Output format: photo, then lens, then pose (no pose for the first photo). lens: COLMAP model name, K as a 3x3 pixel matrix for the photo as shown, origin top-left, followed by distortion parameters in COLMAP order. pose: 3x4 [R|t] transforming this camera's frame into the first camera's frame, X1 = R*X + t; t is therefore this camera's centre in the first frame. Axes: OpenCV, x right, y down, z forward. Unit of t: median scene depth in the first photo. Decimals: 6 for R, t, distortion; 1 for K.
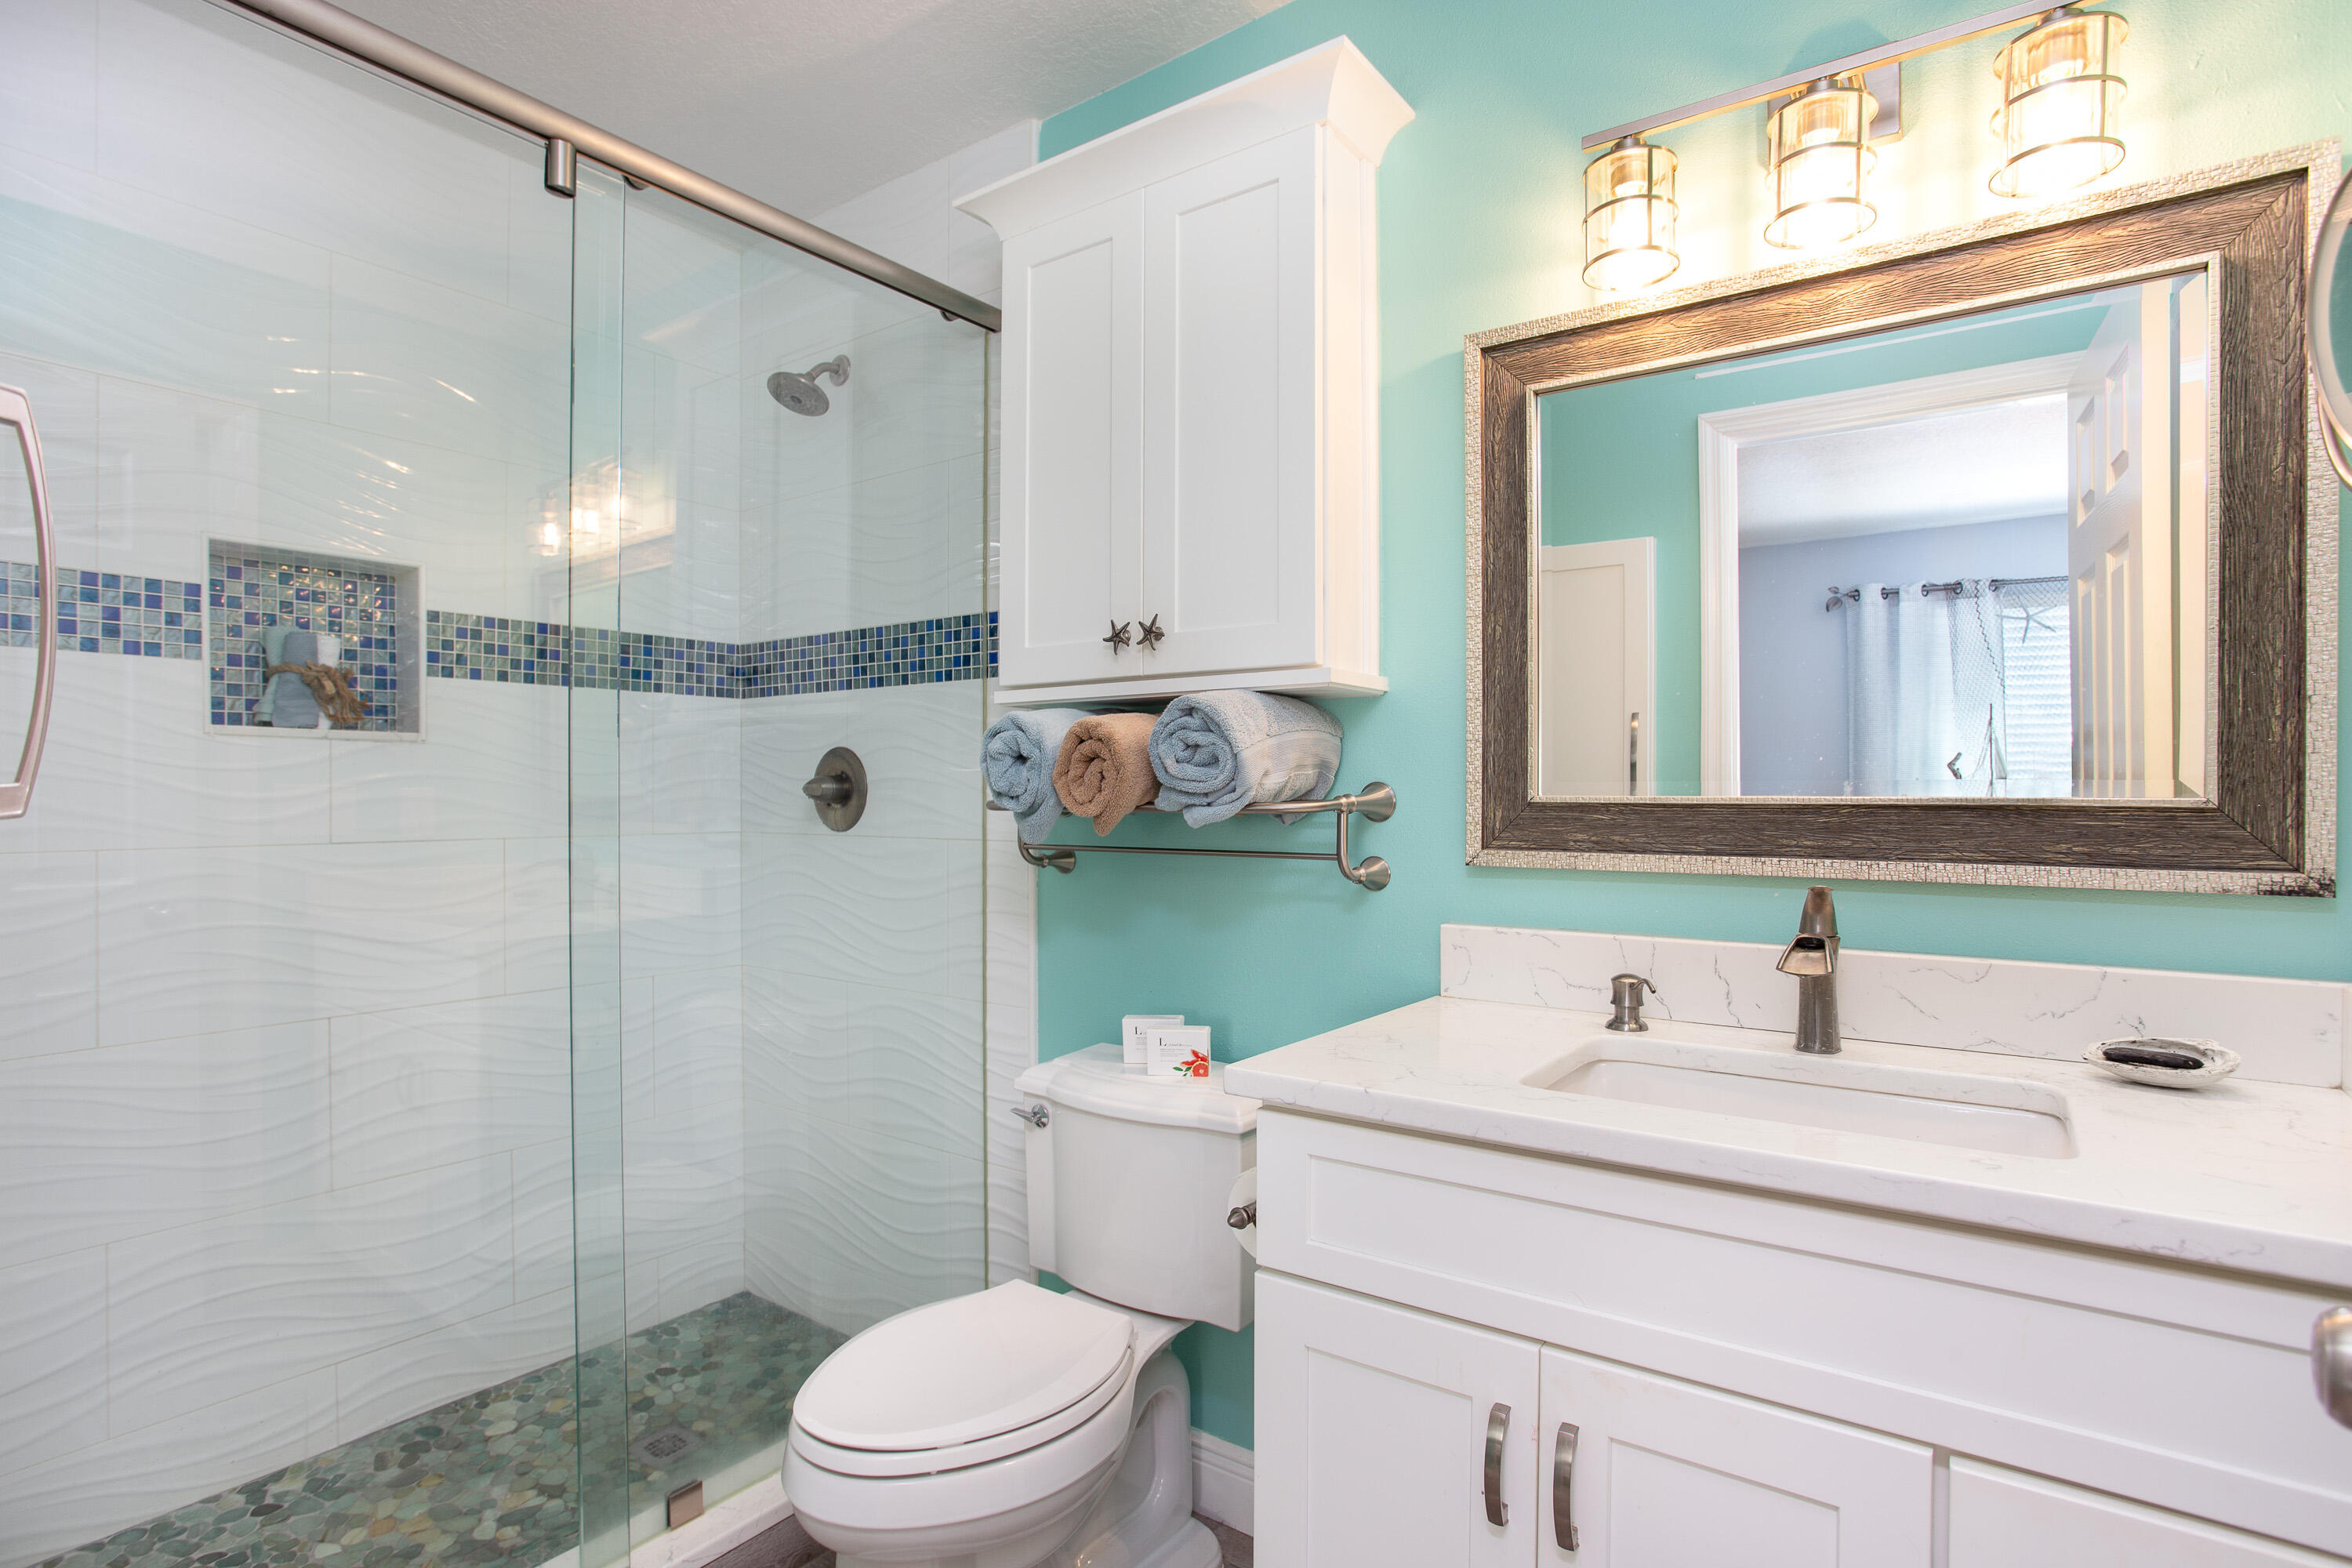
lens RADIAL K [[1211.5, 0, 1180.7], [0, 1211.5, 785.4], [0, 0, 1]] dist [-0.041063, 0.013909]
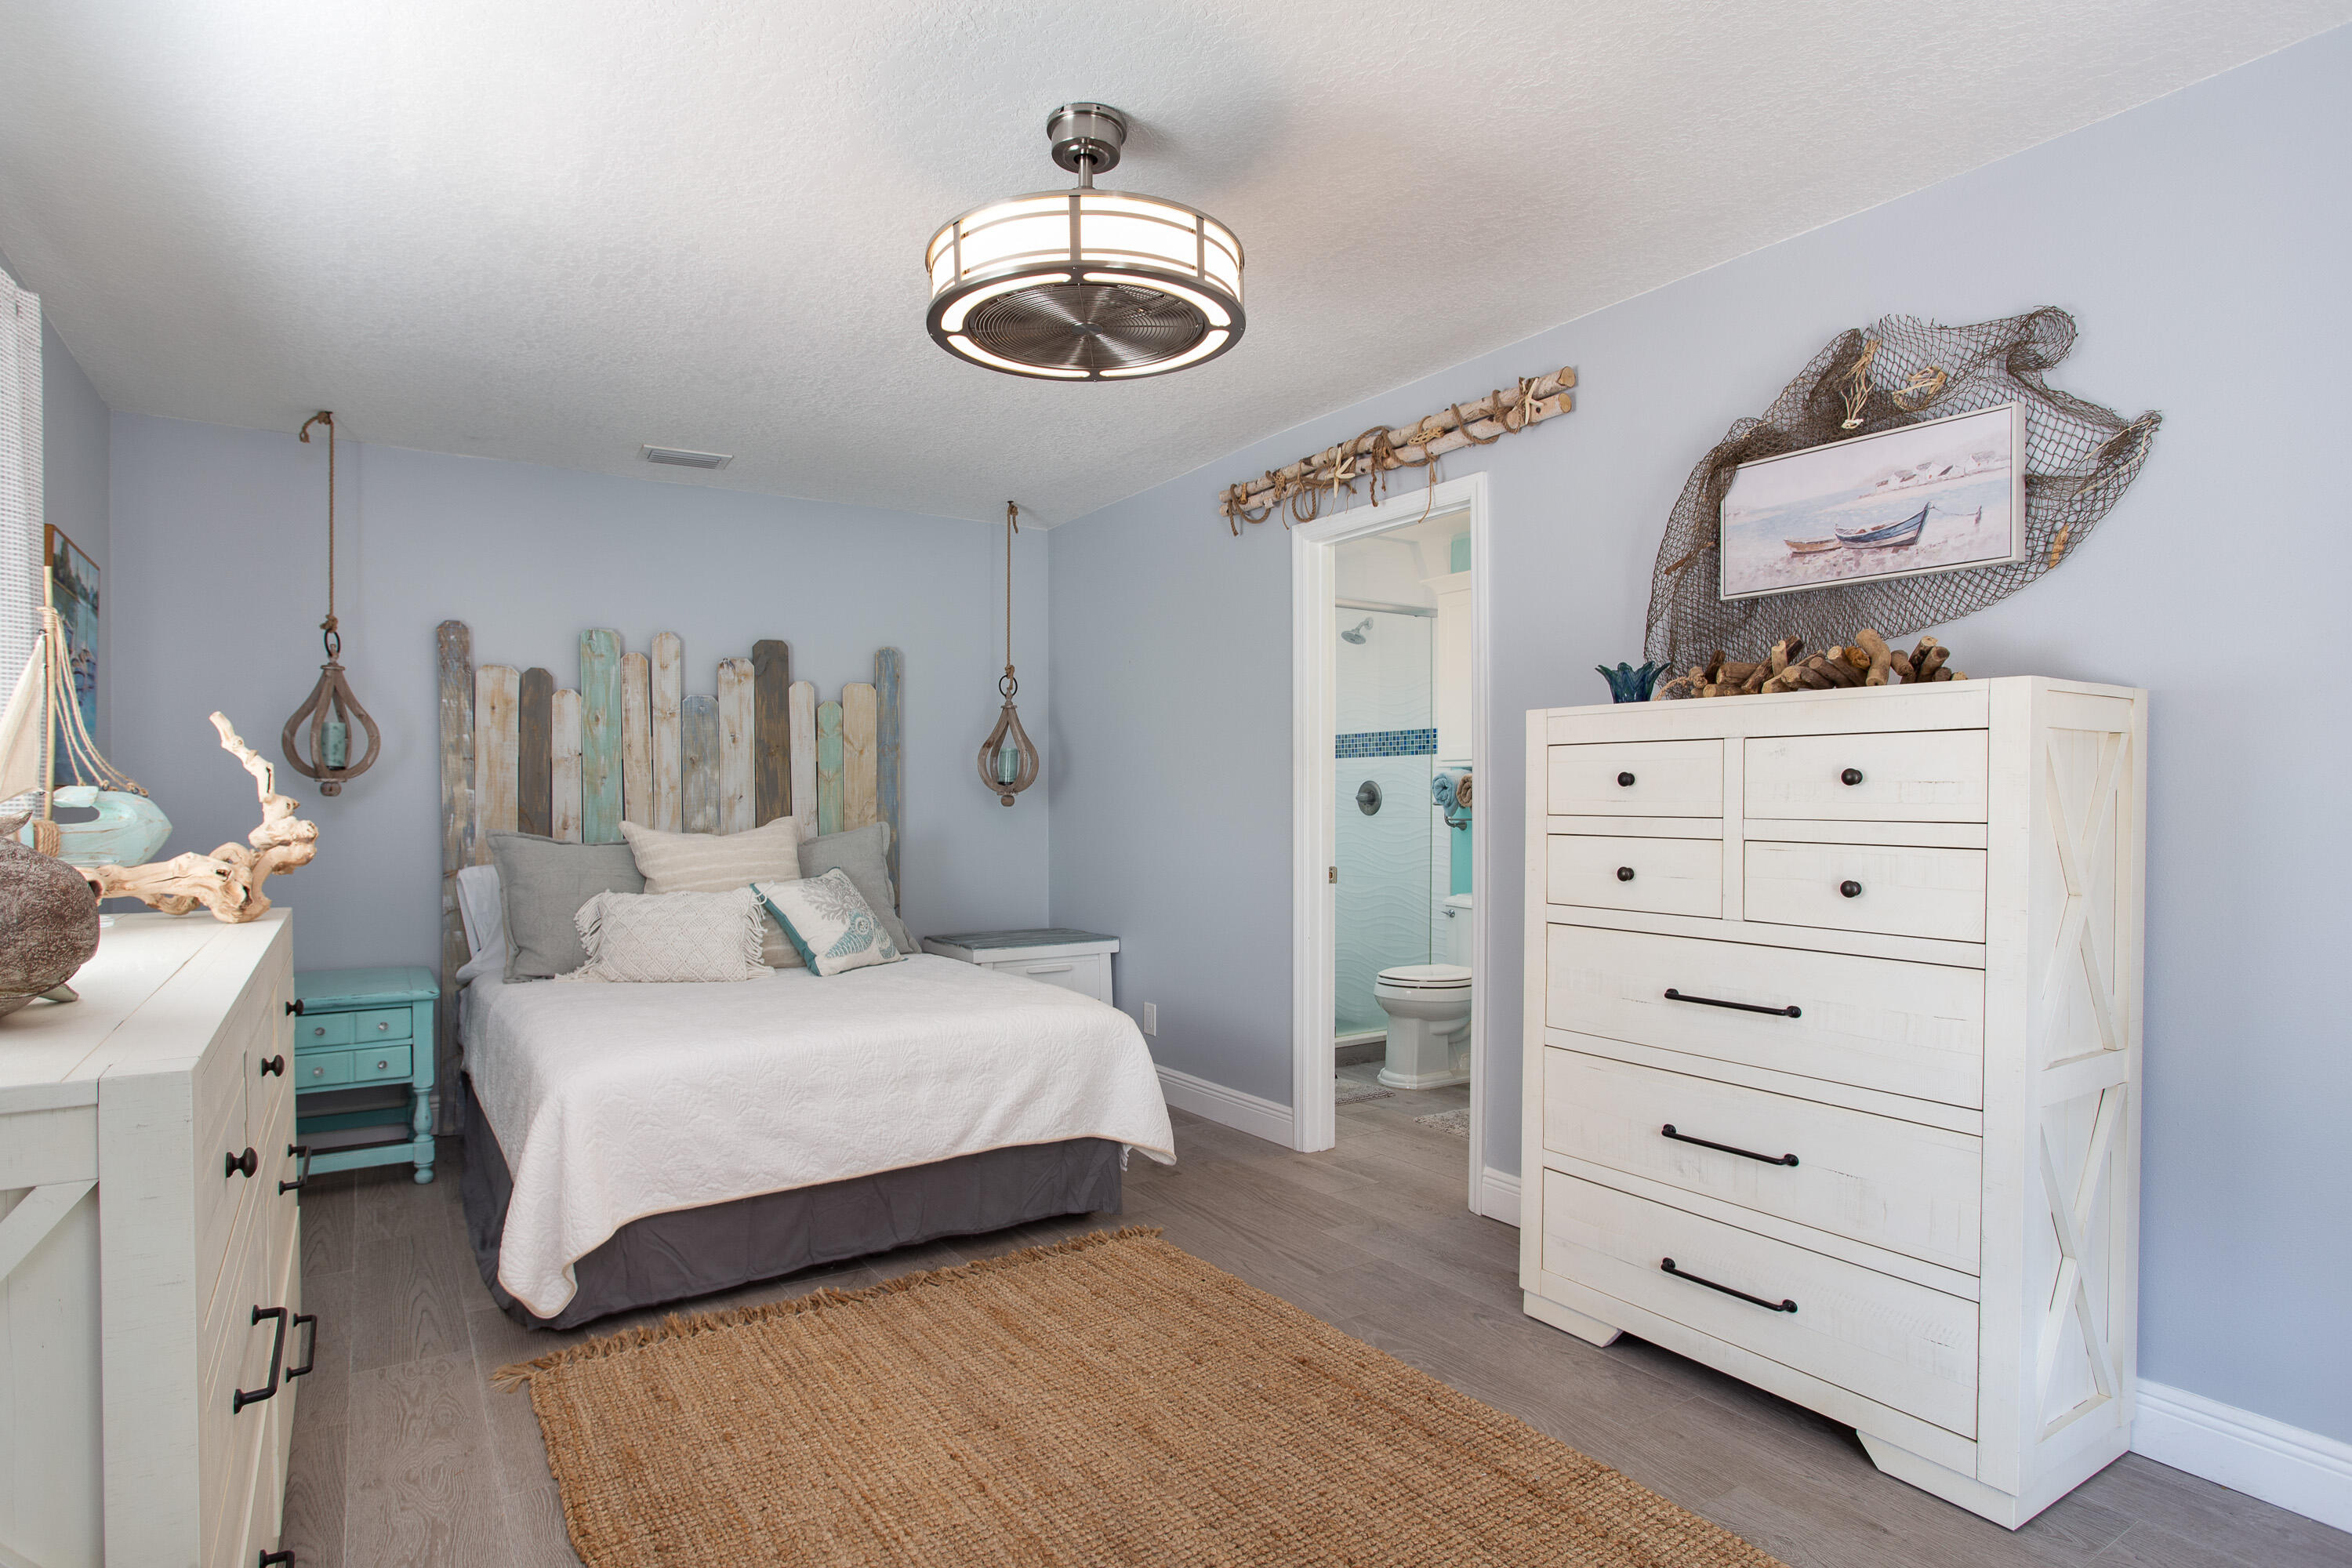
lens RADIAL K [[1211.5, 0, 1173.1], [0, 1211.5, 795.0], [0, 0, 1]] dist [-0.041063, 0.013909]
pose [[0.939199, 0.005304, -0.343333, 0.204158], [-0.005086, 0.999986, 0.001536, -0.004443], [0.343336, 0.000304, 0.939213, -1.593134]]
